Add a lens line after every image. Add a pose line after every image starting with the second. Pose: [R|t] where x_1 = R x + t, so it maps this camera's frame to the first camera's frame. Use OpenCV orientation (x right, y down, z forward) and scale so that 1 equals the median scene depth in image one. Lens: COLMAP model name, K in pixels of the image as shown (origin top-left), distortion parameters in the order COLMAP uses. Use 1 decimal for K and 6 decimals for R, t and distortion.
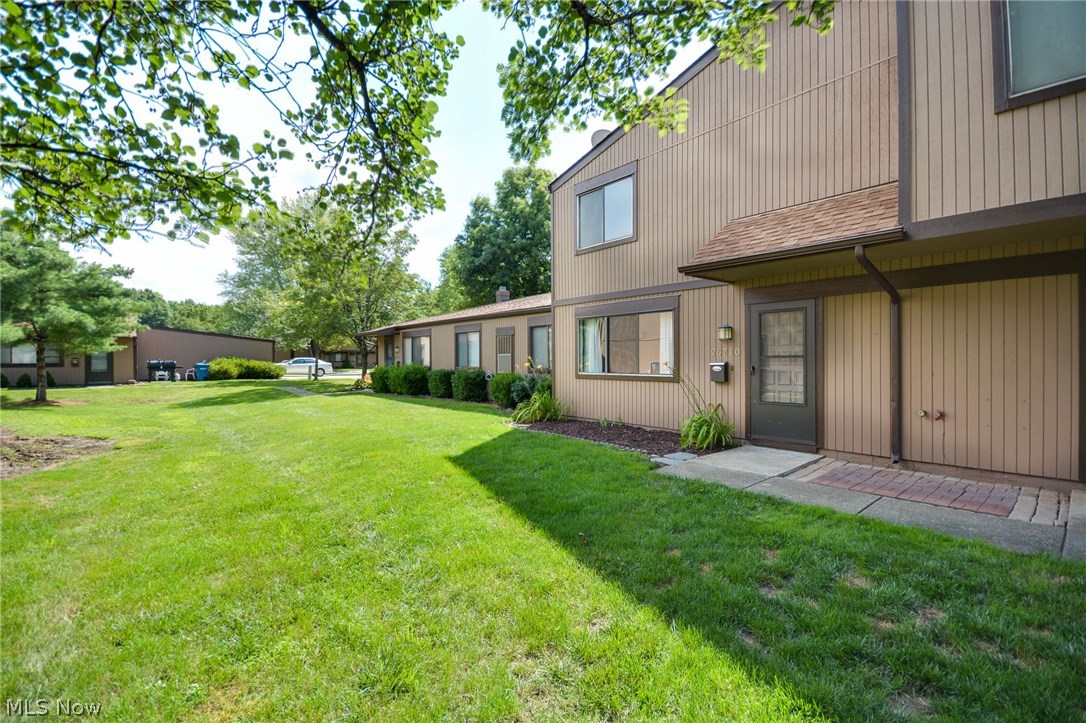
lens RADIAL K [[472.1, 0, 540.4], [0, 472.1, 360.6], [0, 0, 1]] dist [0.010688, -0.016352]
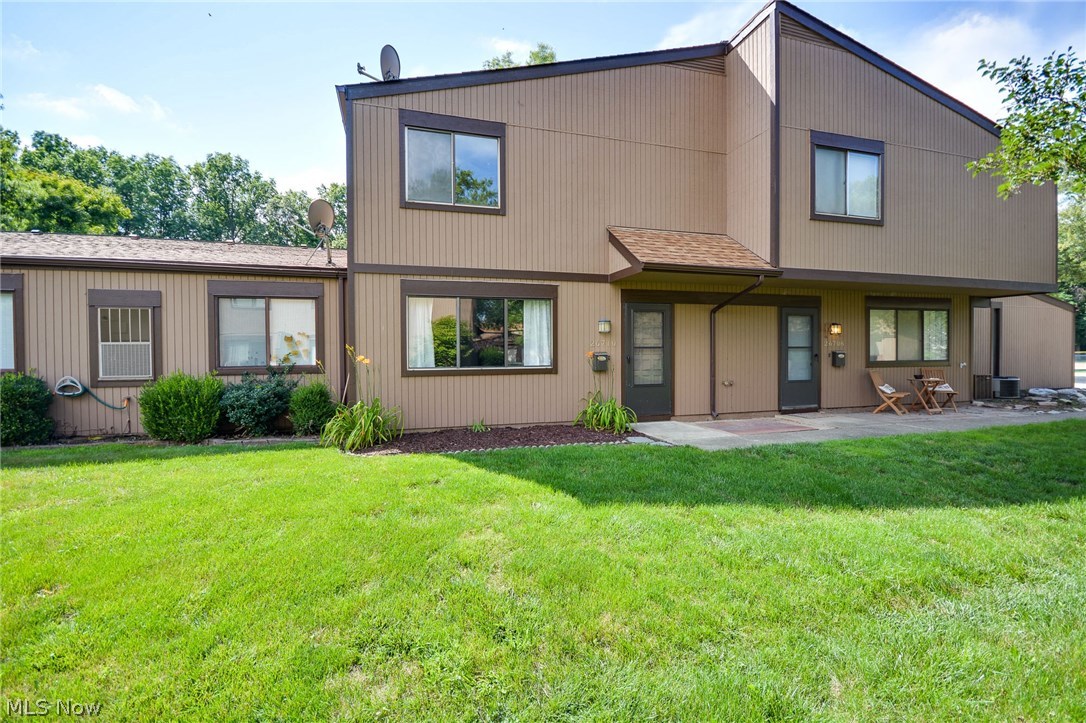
lens RADIAL K [[472.1, 0, 540.4], [0, 472.1, 360.6], [0, 0, 1]] dist [0.010688, -0.016352]
pose [[0.404449, -0.031489, 0.914018, -0.671041], [0.004105, 0.999460, 0.032616, -0.014587], [-0.914551, -0.009440, 0.404360, 0.678929]]
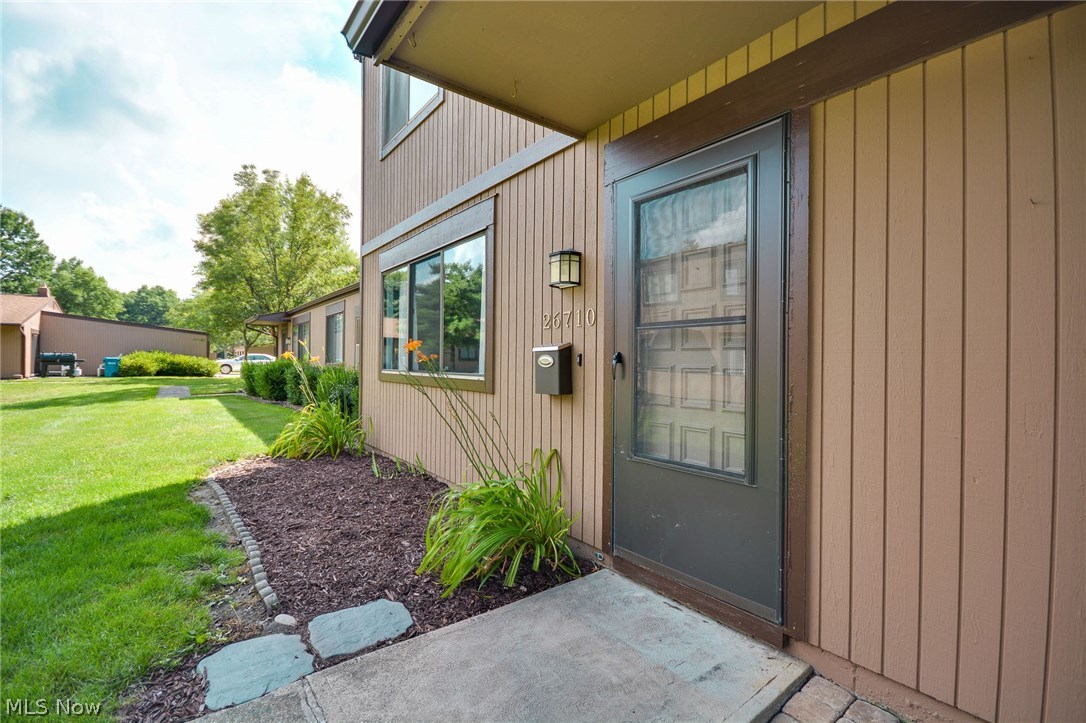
lens RADIAL K [[472.1, 0, 540.4], [0, 472.1, 360.6], [0, 0, 1]] dist [0.010688, -0.016352]
pose [[0.999014, 0.015745, -0.041502, 0.379917], [-0.016041, 0.999848, -0.006813, 0.019404], [0.041389, 0.007472, 0.999115, 0.601276]]
